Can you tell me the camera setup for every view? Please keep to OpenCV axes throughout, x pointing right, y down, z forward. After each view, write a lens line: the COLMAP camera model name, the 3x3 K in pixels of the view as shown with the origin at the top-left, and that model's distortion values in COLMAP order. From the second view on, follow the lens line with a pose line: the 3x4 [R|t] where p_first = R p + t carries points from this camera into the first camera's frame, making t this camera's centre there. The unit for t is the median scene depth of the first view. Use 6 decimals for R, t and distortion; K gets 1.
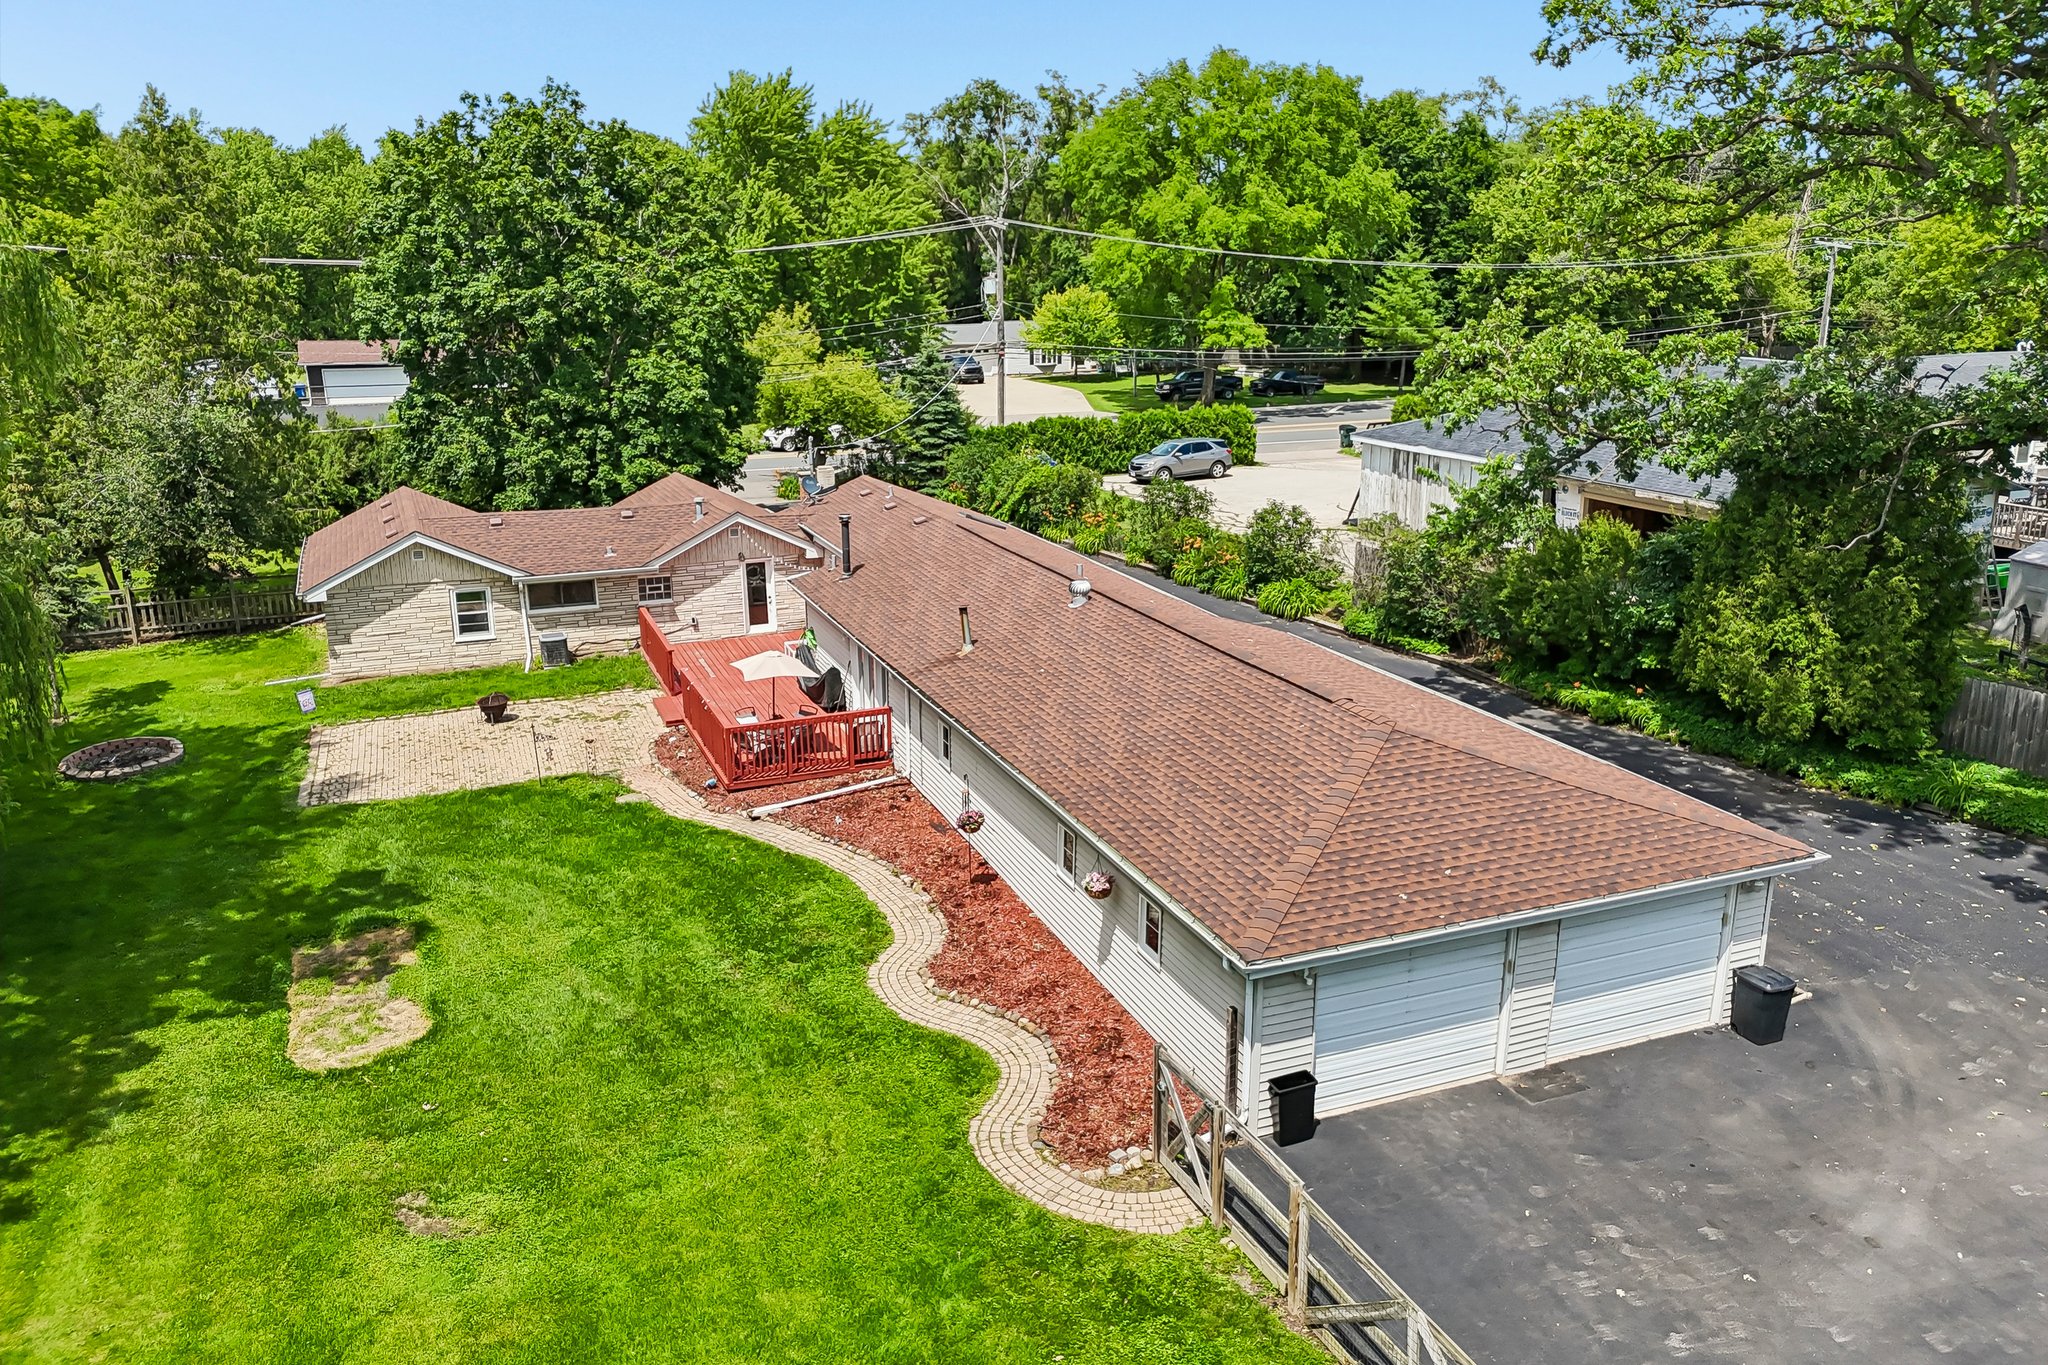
lens RADIAL K [[1505.8, 0, 1024.0], [0, 1505.8, 674.2], [0, 0, 1]] dist [0.074299, -0.081274]
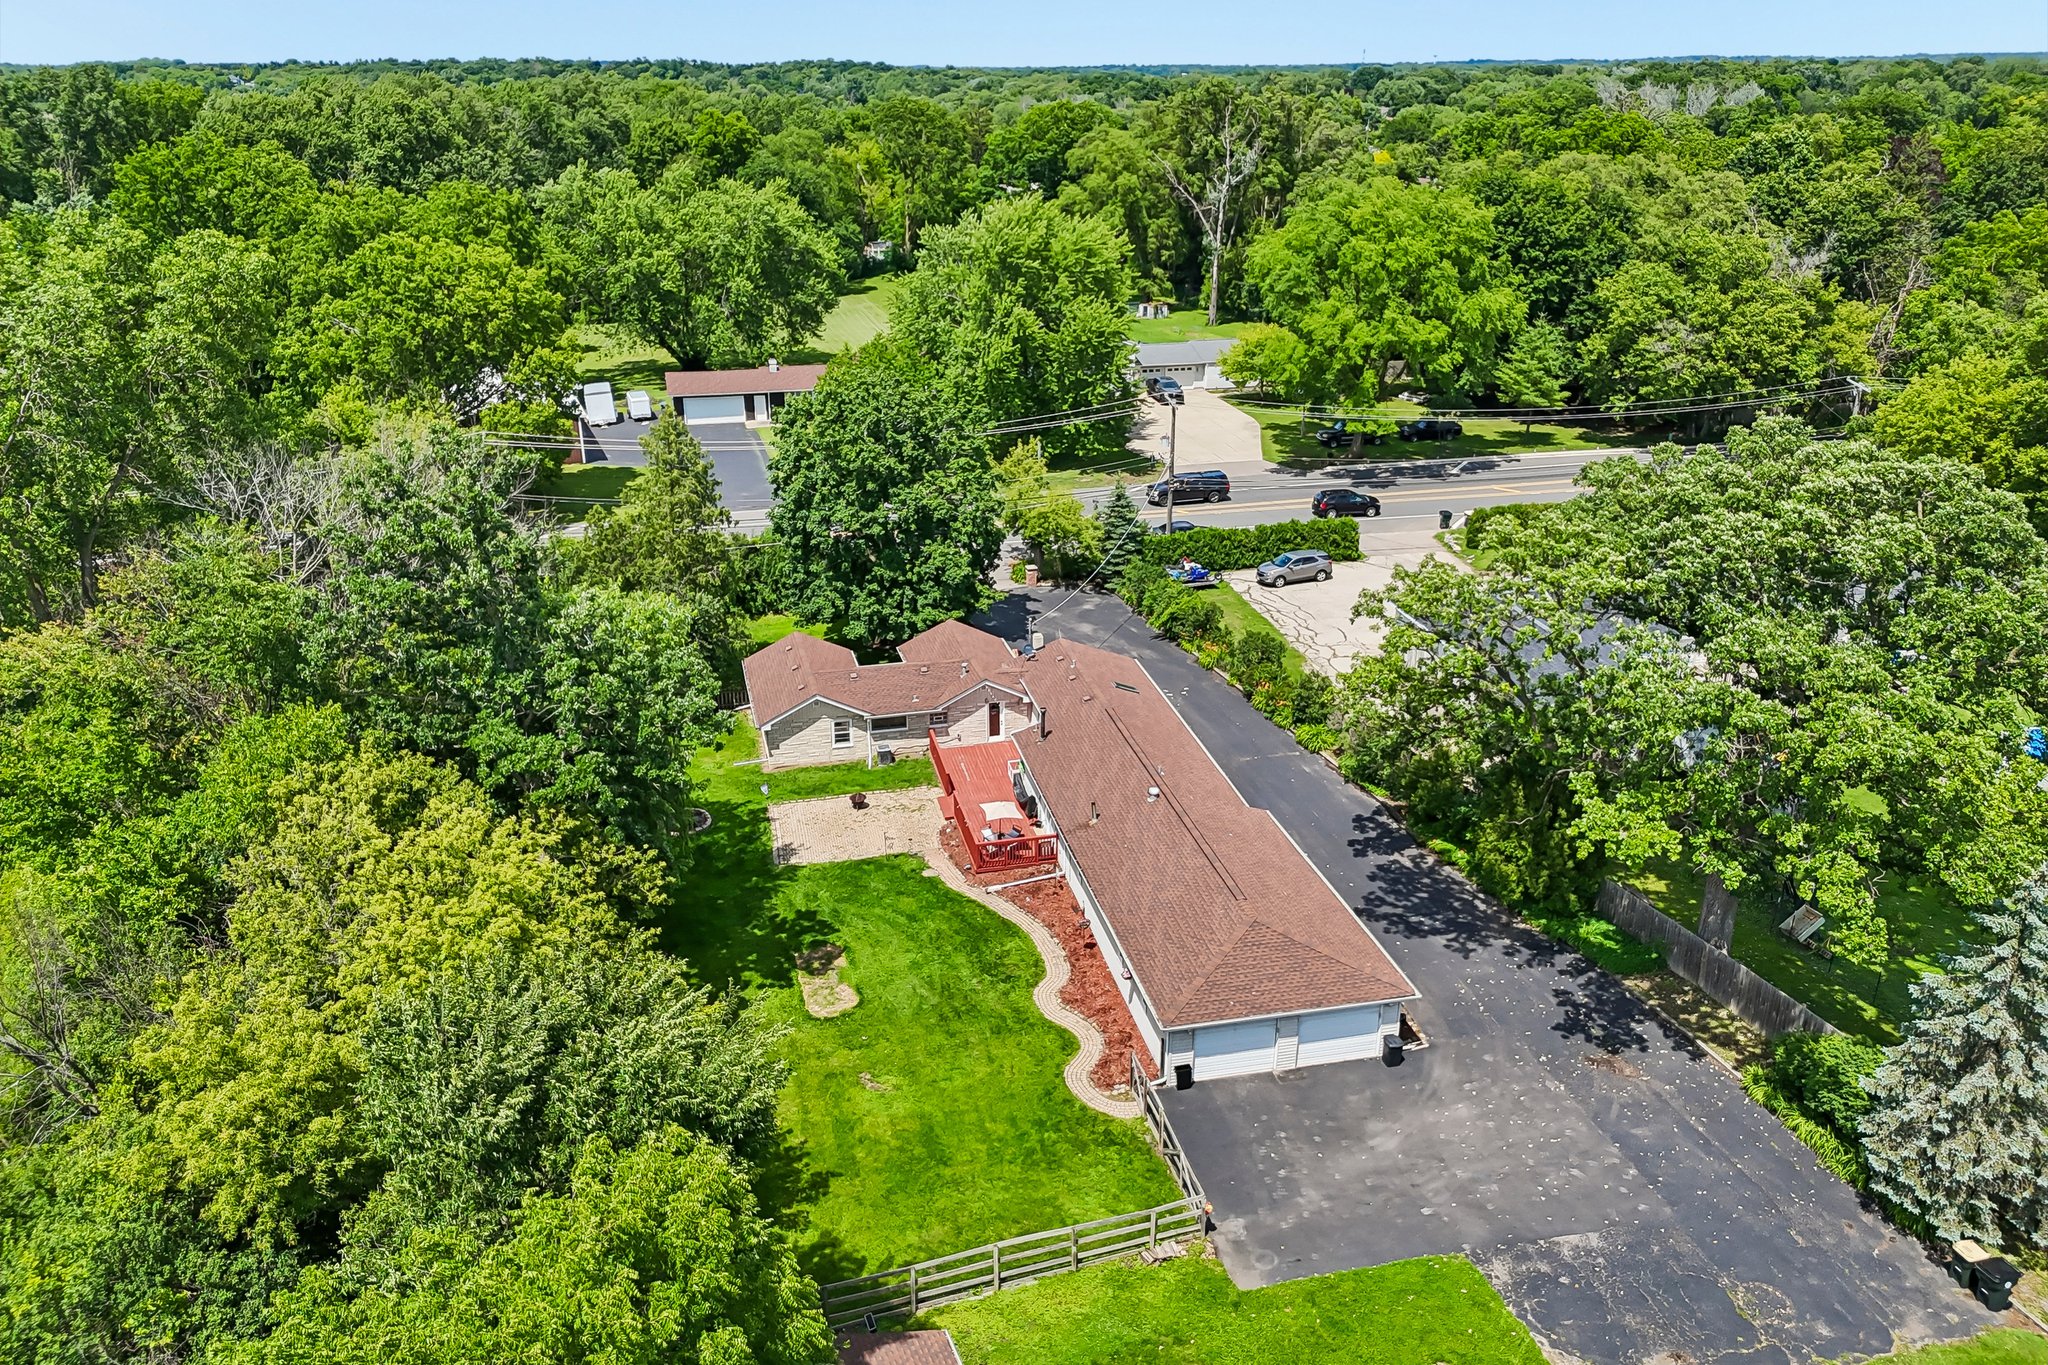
lens RADIAL K [[1494.3, 0, 1024.0], [0, 1494.3, 682.5], [0, 0, 1]] dist [0.135712, -0.235577]
pose [[0.987234, 0.065278, -0.145283, 0.112642], [-0.047602, 0.991390, 0.121981, -0.334734], [0.151995, -0.113508, 0.981842, -0.737995]]
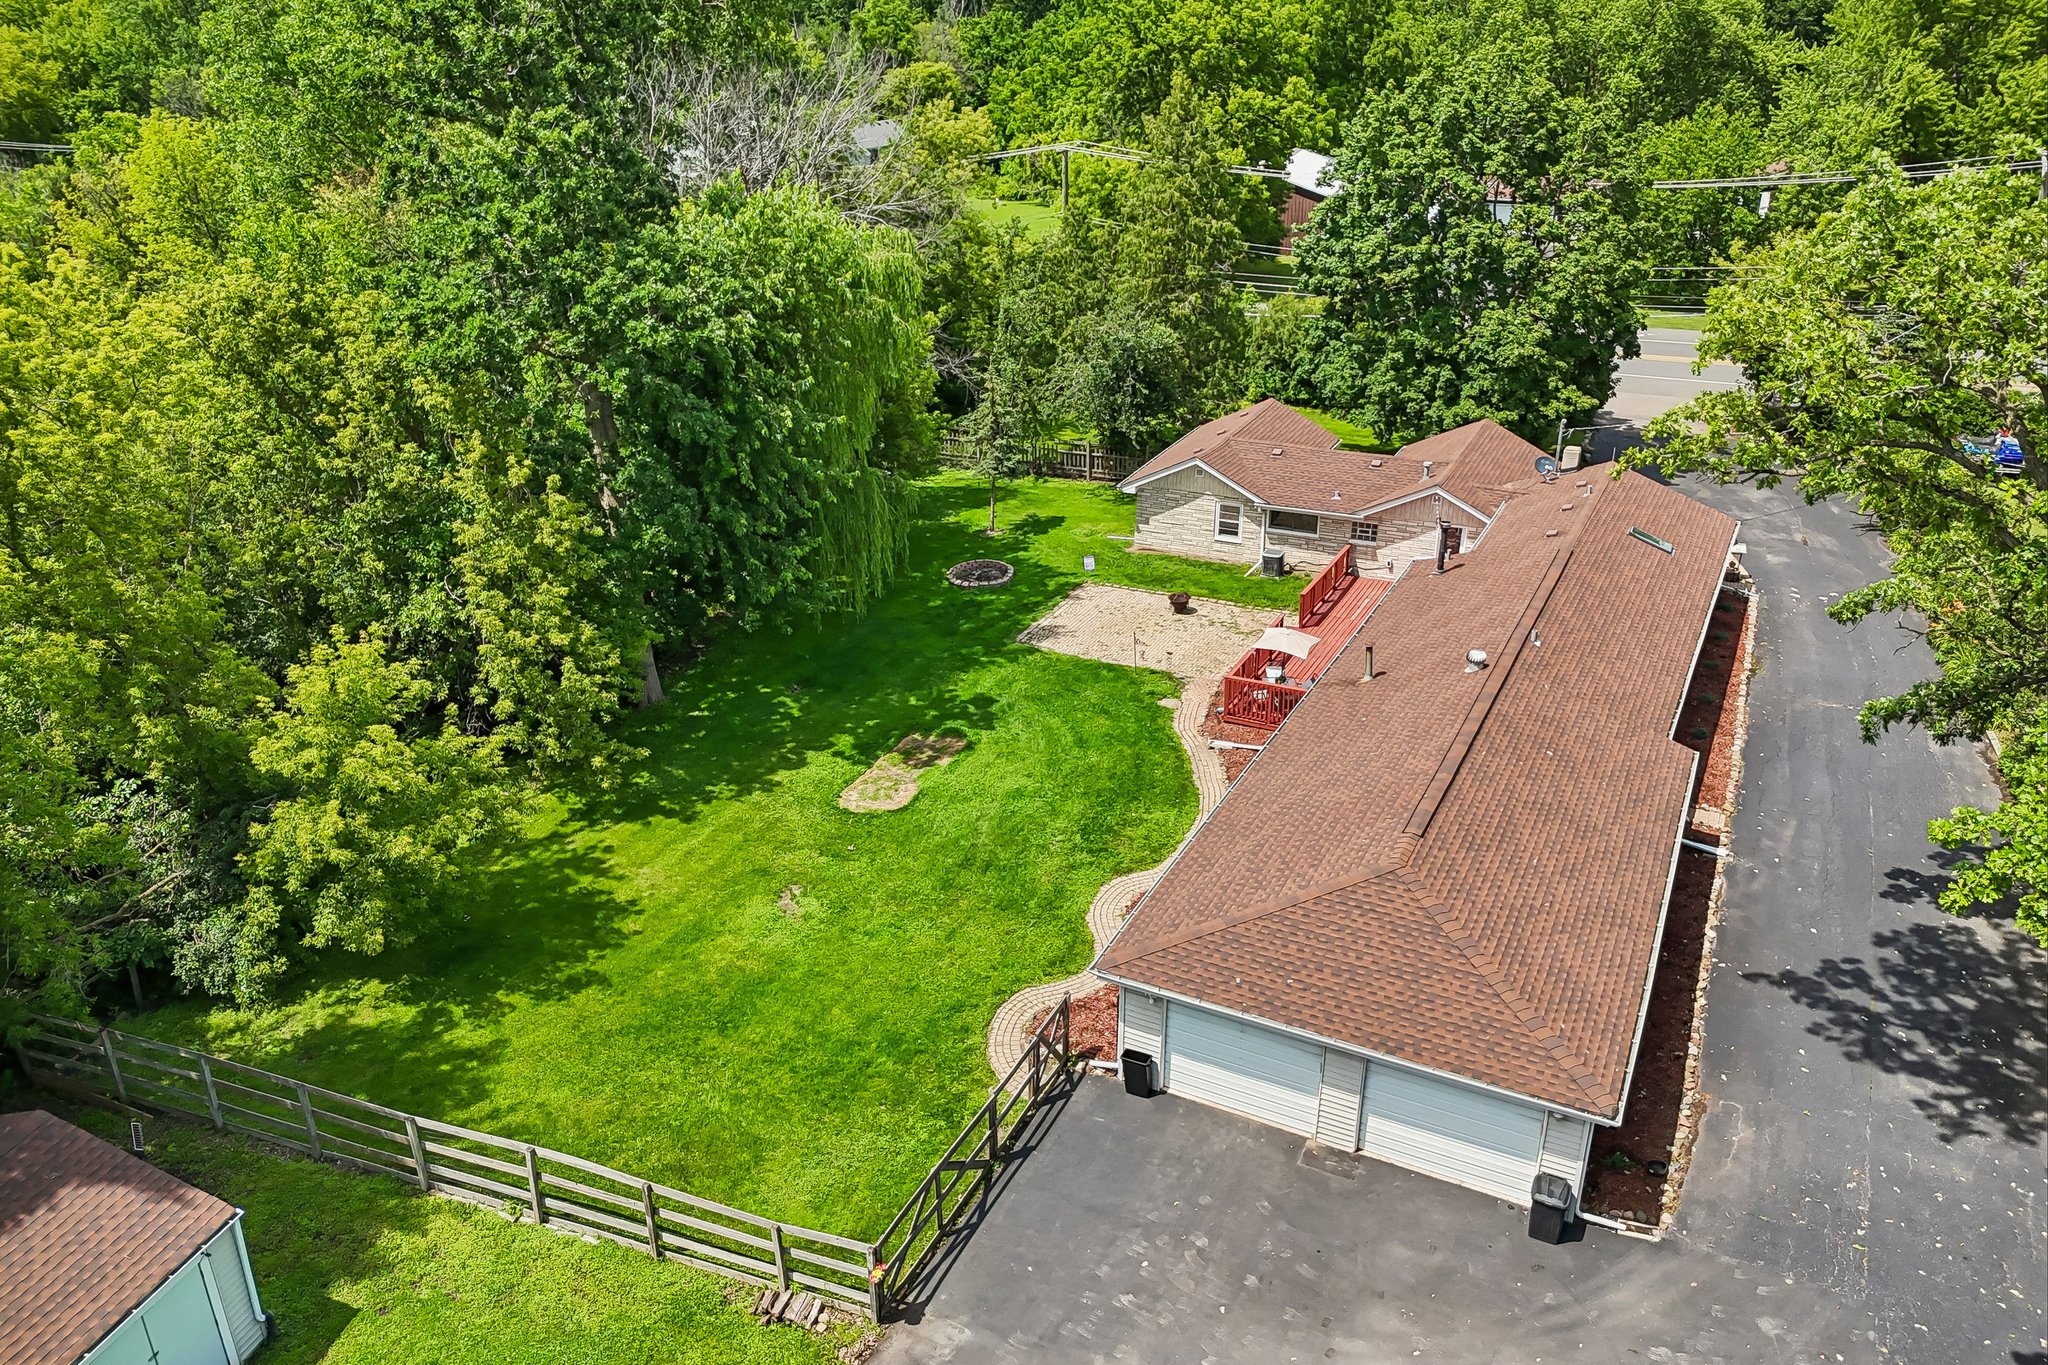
lens RADIAL K [[1494.3, 0, 1024.0], [0, 1494.3, 682.5], [0, 0, 1]] dist [0.135712, -0.235577]
pose [[0.662623, 0.312813, -0.680499, 0.464524], [-0.194115, 0.949282, 0.247352, -0.199247], [0.723360, -0.031806, 0.689738, -0.045463]]
